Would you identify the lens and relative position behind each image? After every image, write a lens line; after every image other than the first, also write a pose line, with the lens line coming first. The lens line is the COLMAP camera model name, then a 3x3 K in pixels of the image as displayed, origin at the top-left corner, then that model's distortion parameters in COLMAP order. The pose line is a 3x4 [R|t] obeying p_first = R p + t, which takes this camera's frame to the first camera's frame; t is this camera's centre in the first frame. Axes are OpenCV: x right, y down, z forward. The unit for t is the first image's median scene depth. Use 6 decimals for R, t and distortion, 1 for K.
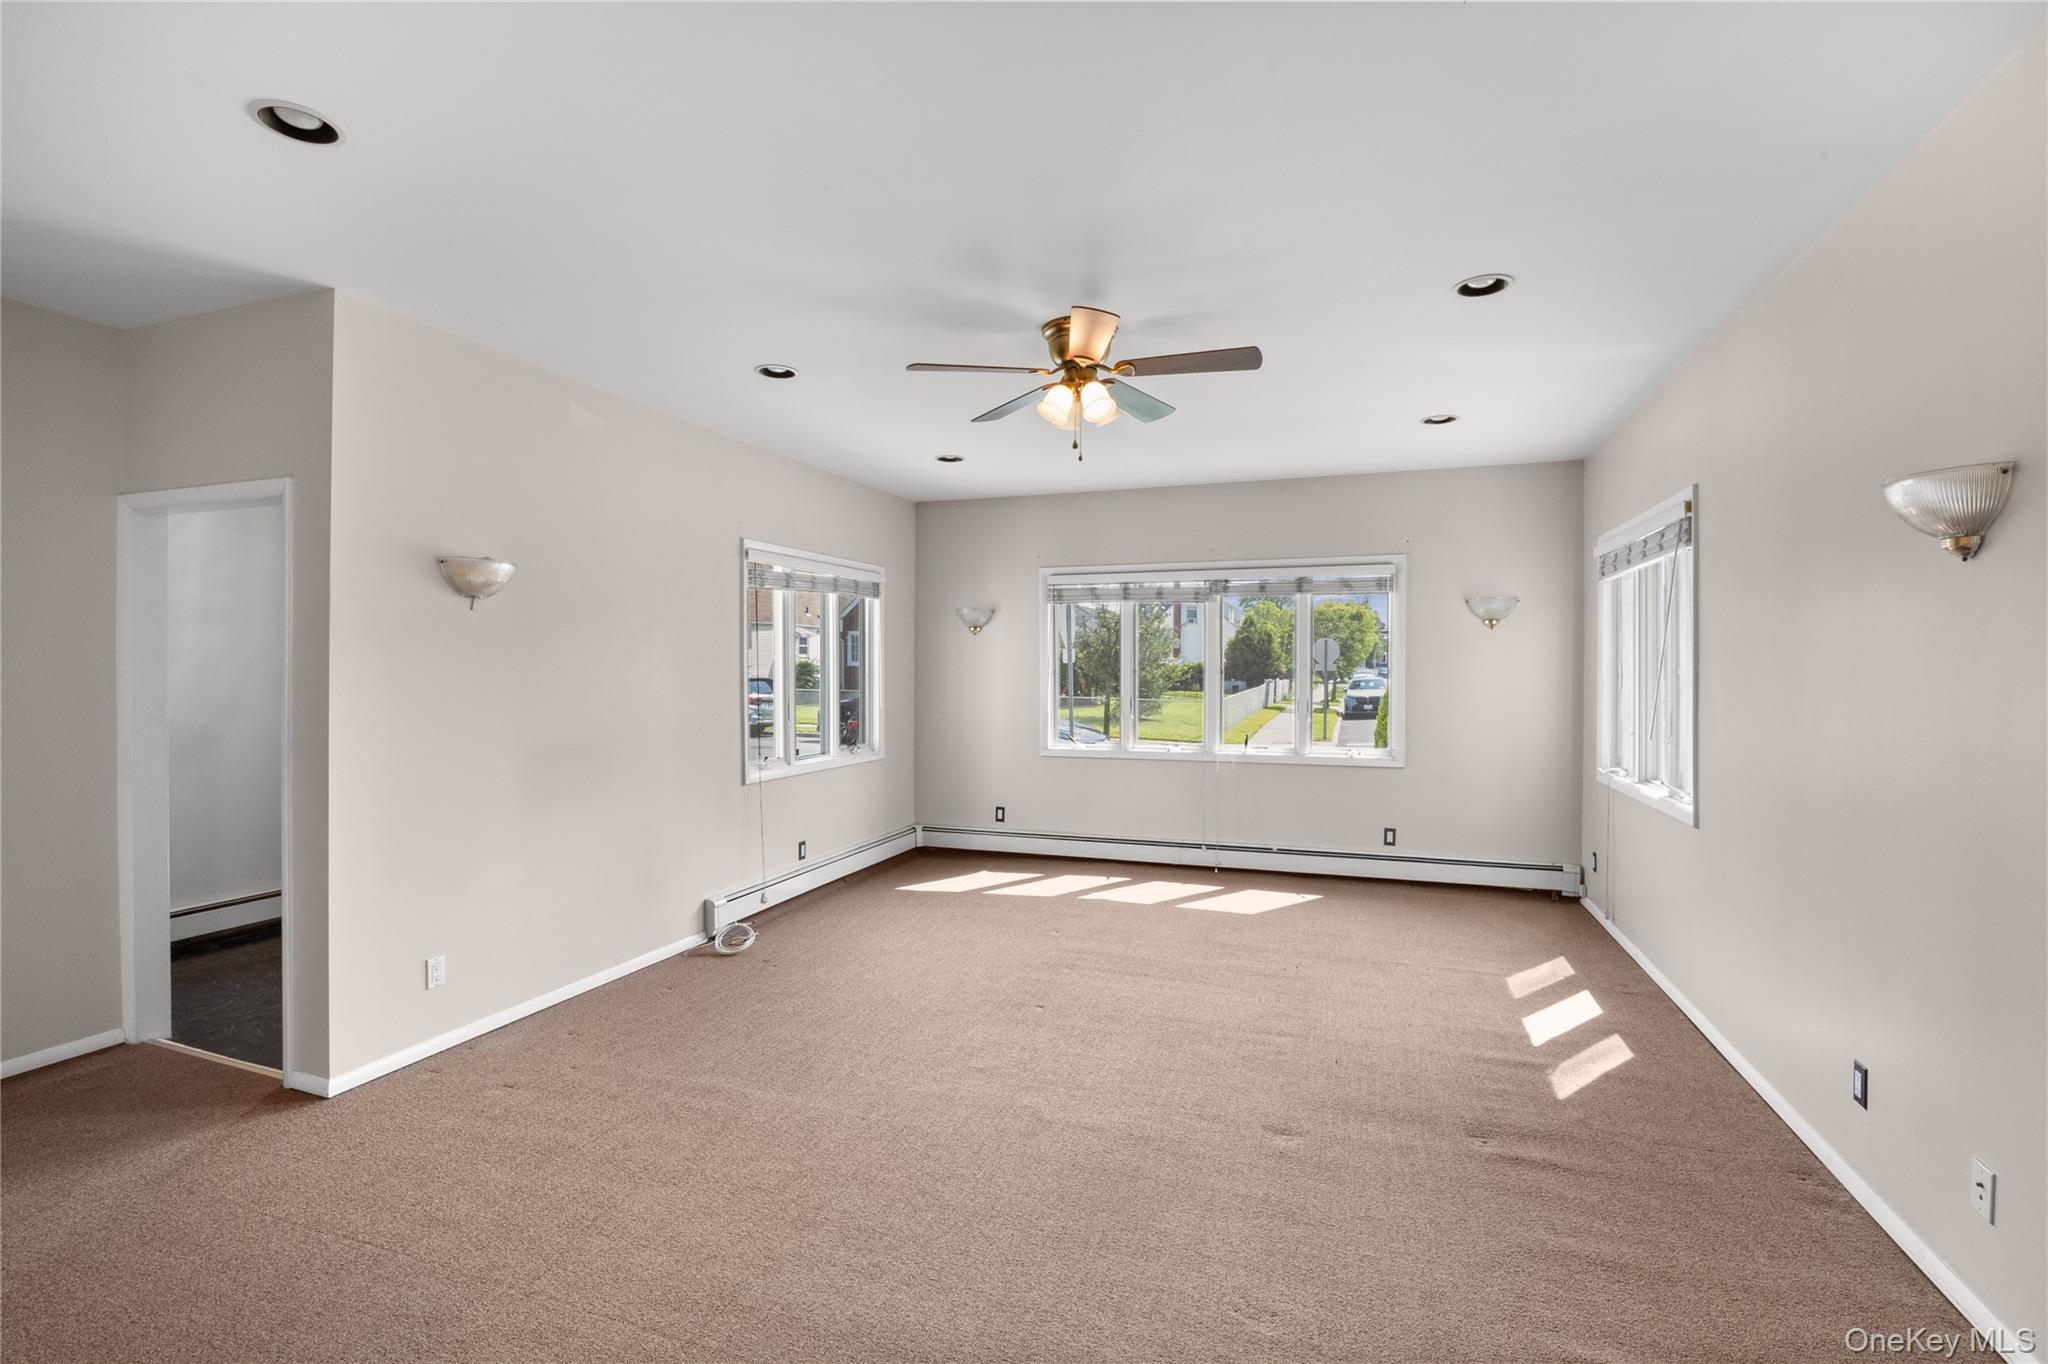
lens RADIAL K [[927.4, 0, 1031.2], [0, 927.4, 674.9], [0, 0, 1]] dist [-0.012804, 0.000124]
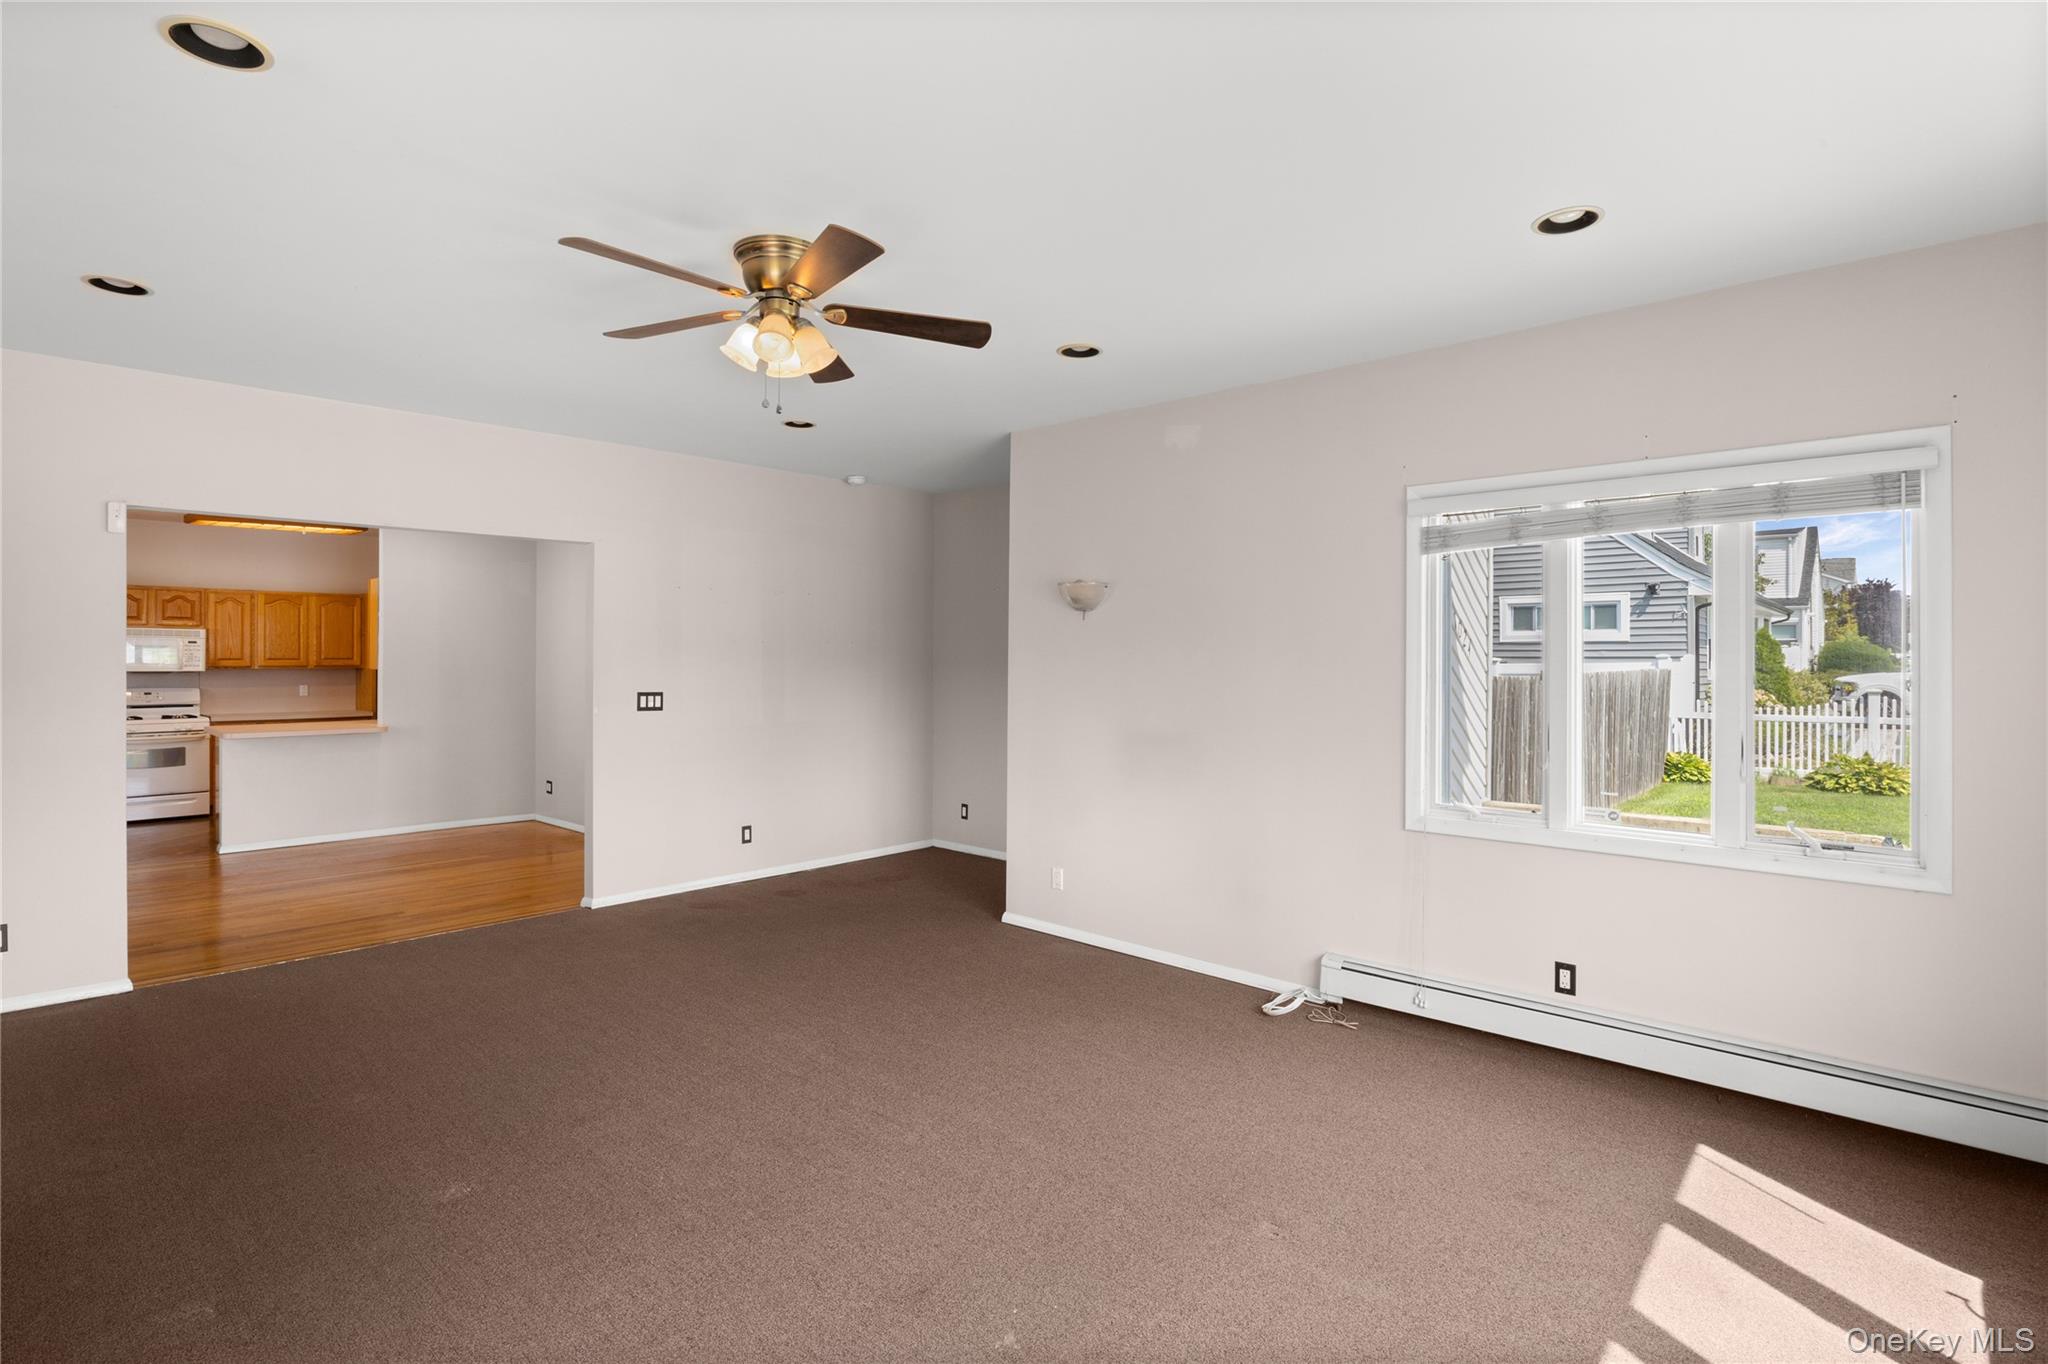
lens RADIAL K [[971.1, 0, 1030.9], [0, 971.1, 657.7], [0, 0, 1]] dist [-0.019425, -0.000039]
pose [[-0.381540, -0.007350, -0.924323, 0.421639], [-0.015039, 0.999885, -0.001743, -0.007477], [0.924230, 0.013236, -0.381607, 0.861068]]
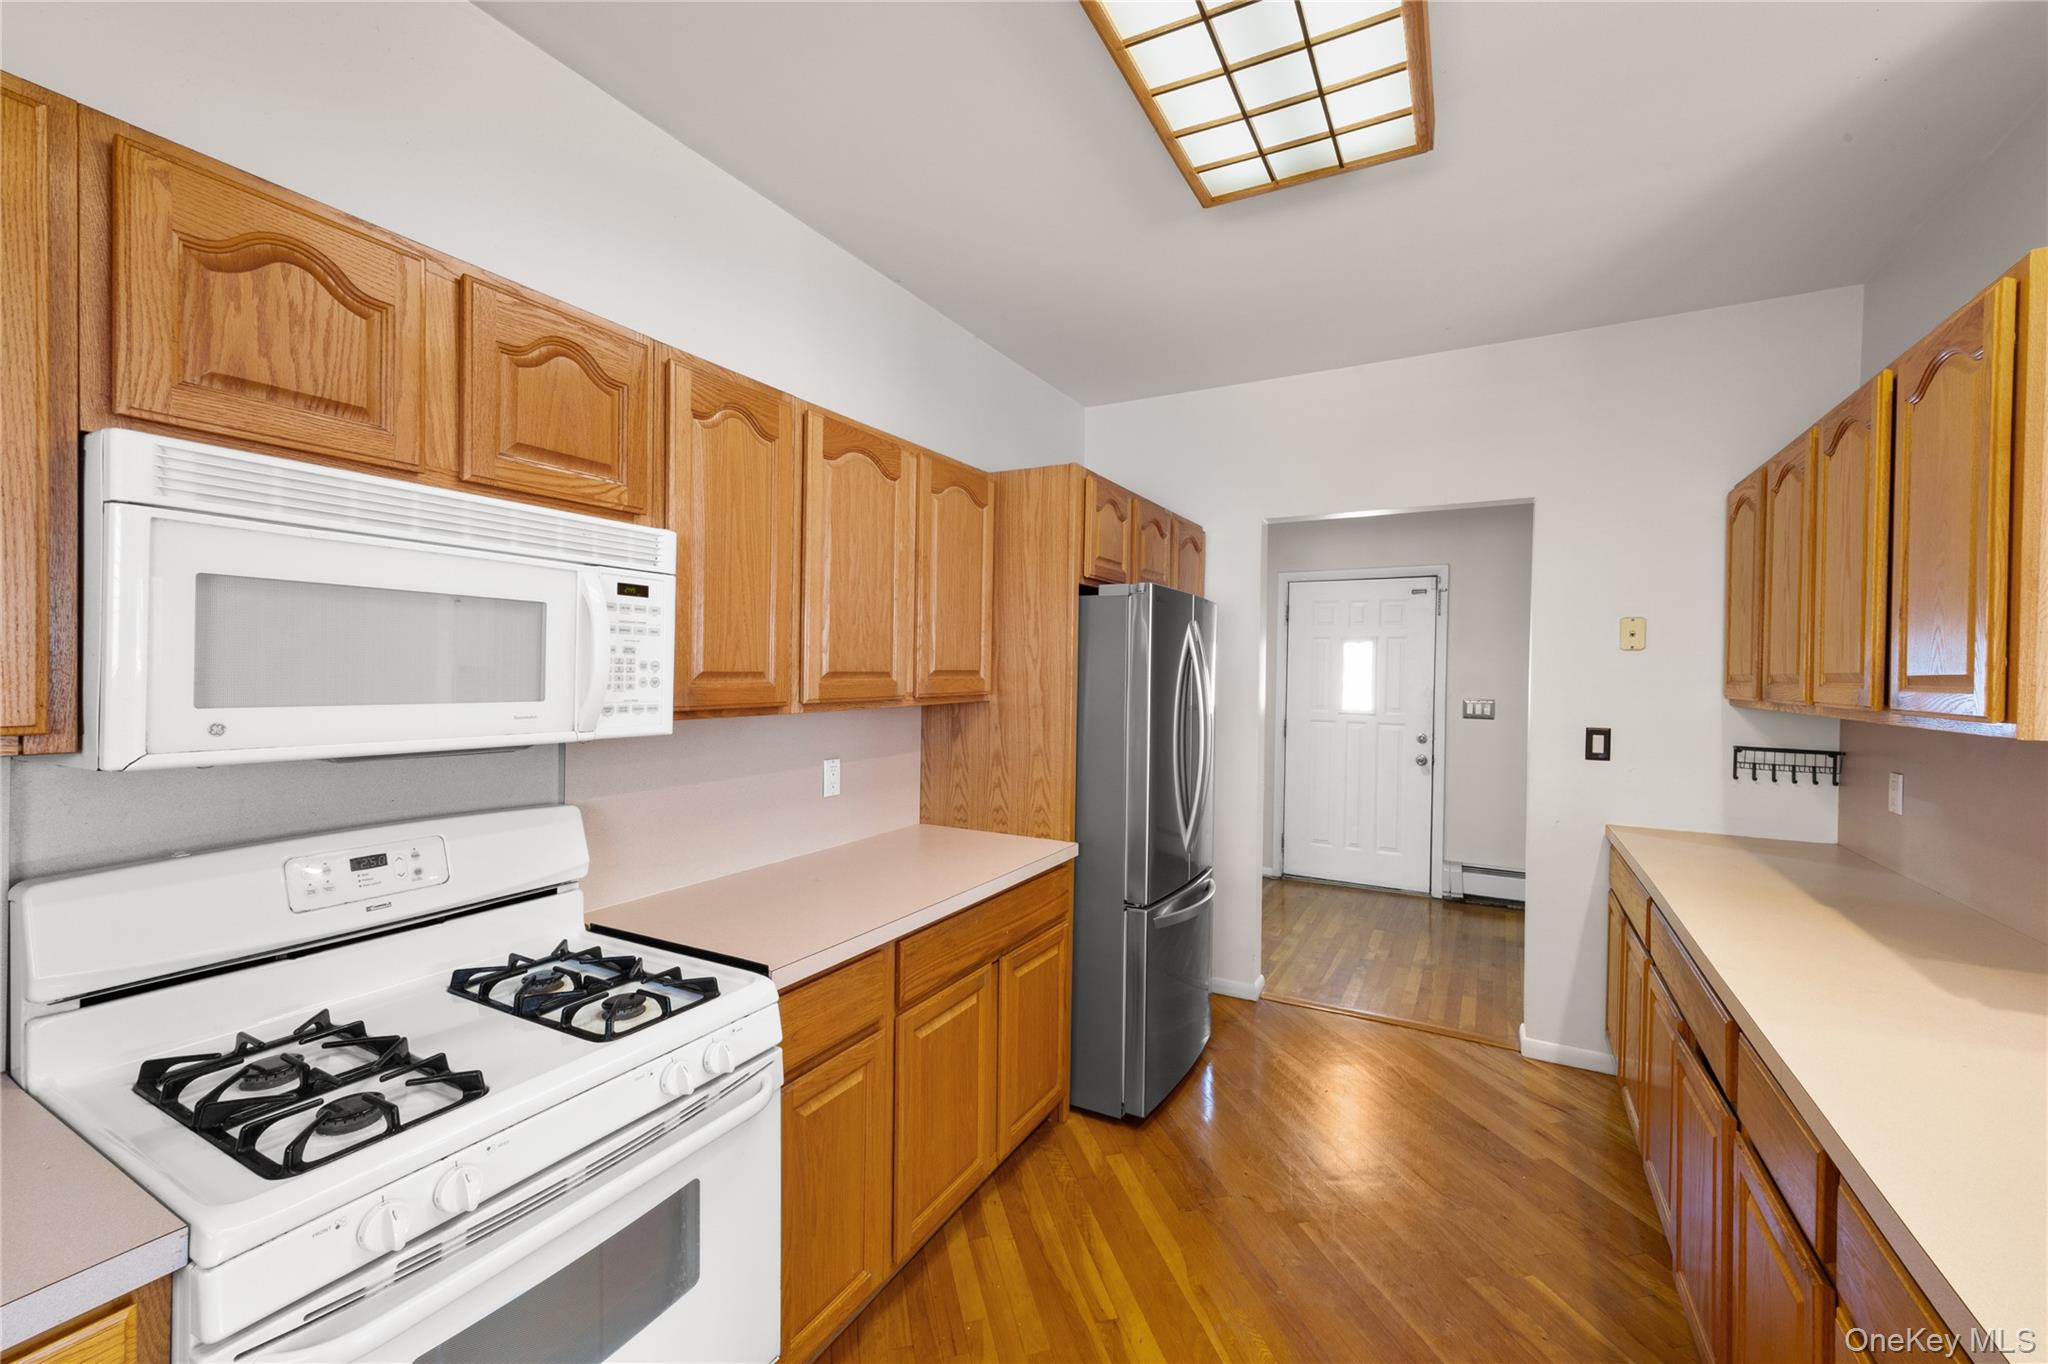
lens RADIAL K [[832.8, 0, 1030.9], [0, 832.8, 666.0], [0, 0, 1]] dist [0.015321, -0.001225]
pose [[-0.146024, -0.008228, -0.989247, -0.210591], [-0.020215, 0.999781, -0.005331, 0.007198], [0.989075, 0.019219, -0.146158, -0.728212]]
